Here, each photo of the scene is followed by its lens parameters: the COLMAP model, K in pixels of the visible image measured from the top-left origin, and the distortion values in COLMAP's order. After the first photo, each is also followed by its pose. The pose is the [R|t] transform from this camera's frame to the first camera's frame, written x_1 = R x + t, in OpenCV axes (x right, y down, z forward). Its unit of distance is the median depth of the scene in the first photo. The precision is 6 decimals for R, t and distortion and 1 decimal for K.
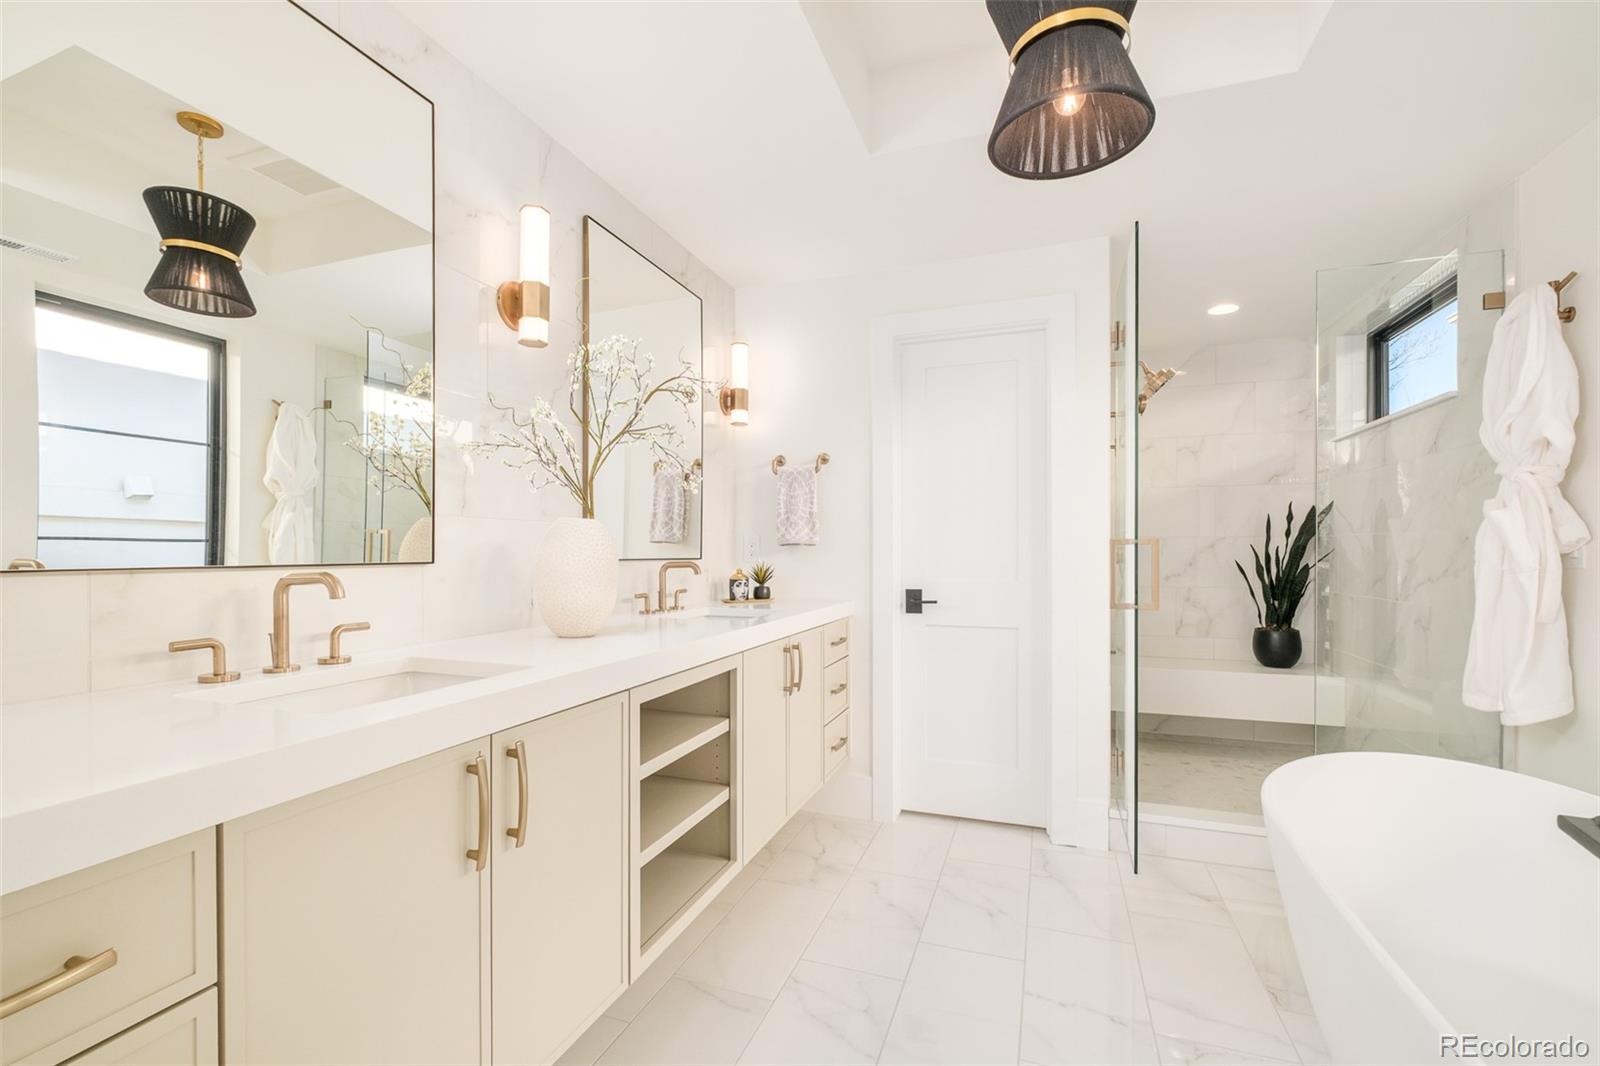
lens RADIAL K [[695.1, 0, 802.6], [0, 695.1, 560.1], [0, 0, 1]] dist [0.000068, -0.000332]
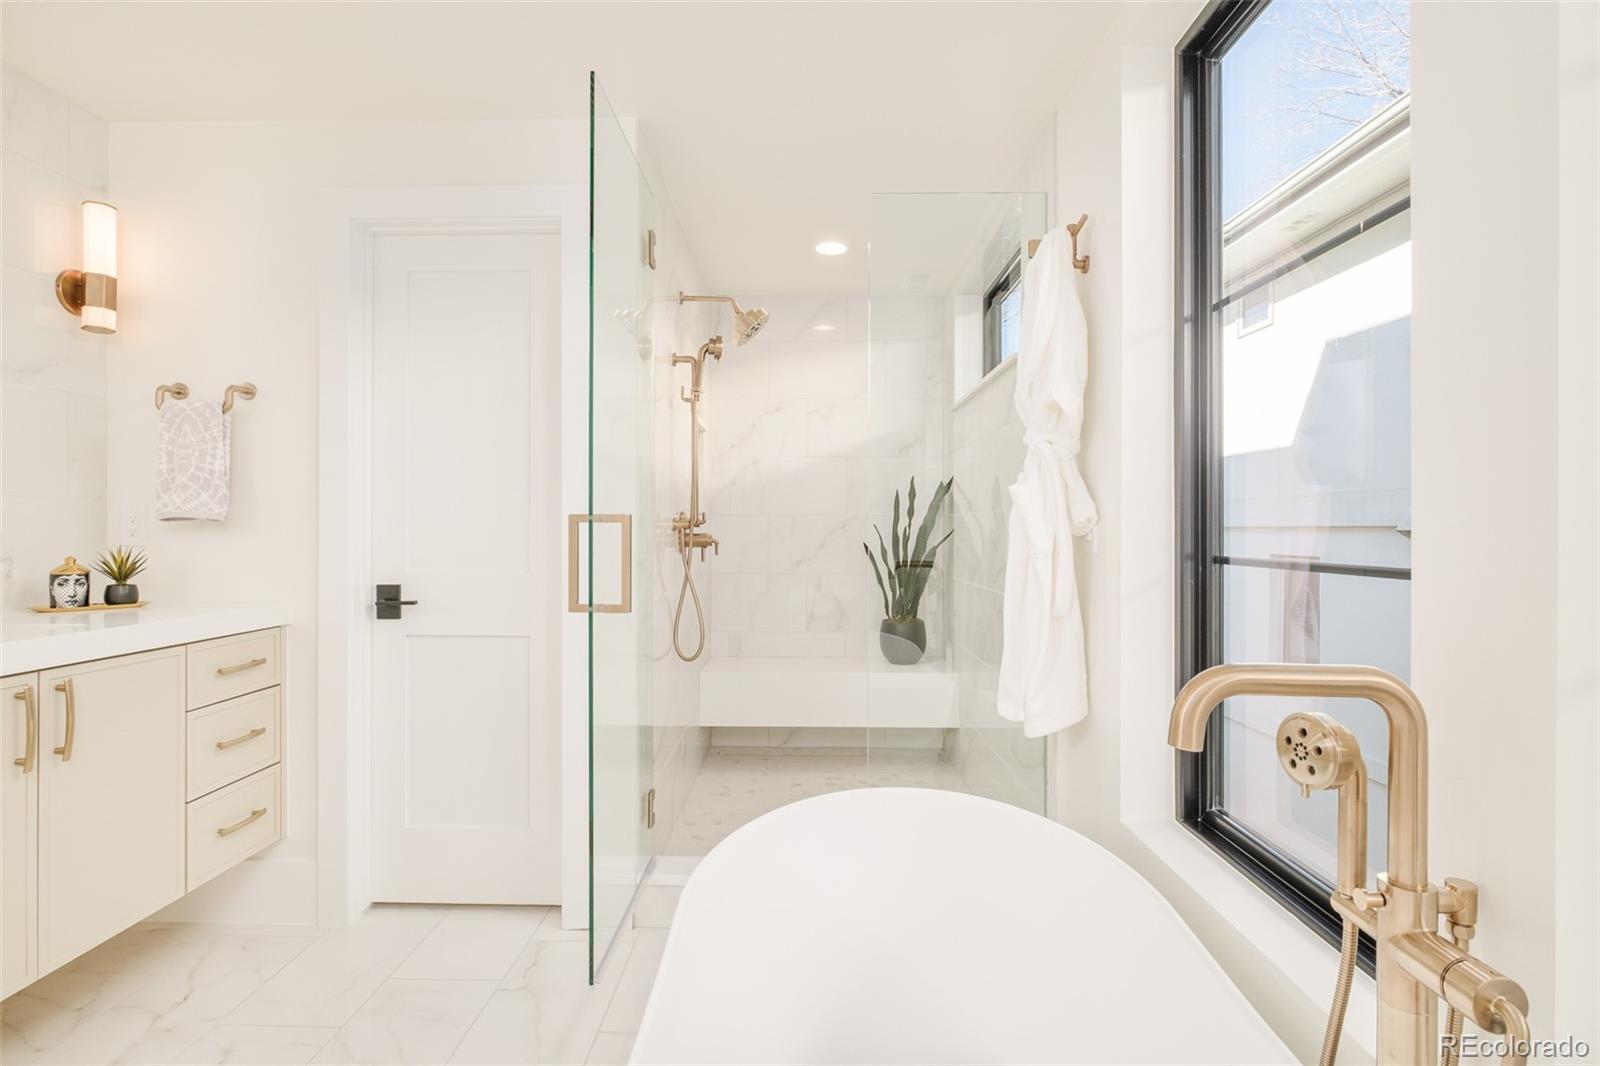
lens RADIAL K [[786.3, 0, 800.0], [0, 786.3, 533.0], [0, 0, 1]] dist [-0.002011, -0.000520]
pose [[0.948143, 0.003447, 0.317827, 0.303625], [-0.000055, 0.999943, -0.010681, -0.001736], [-0.317845, 0.010110, 0.948089, 0.118344]]
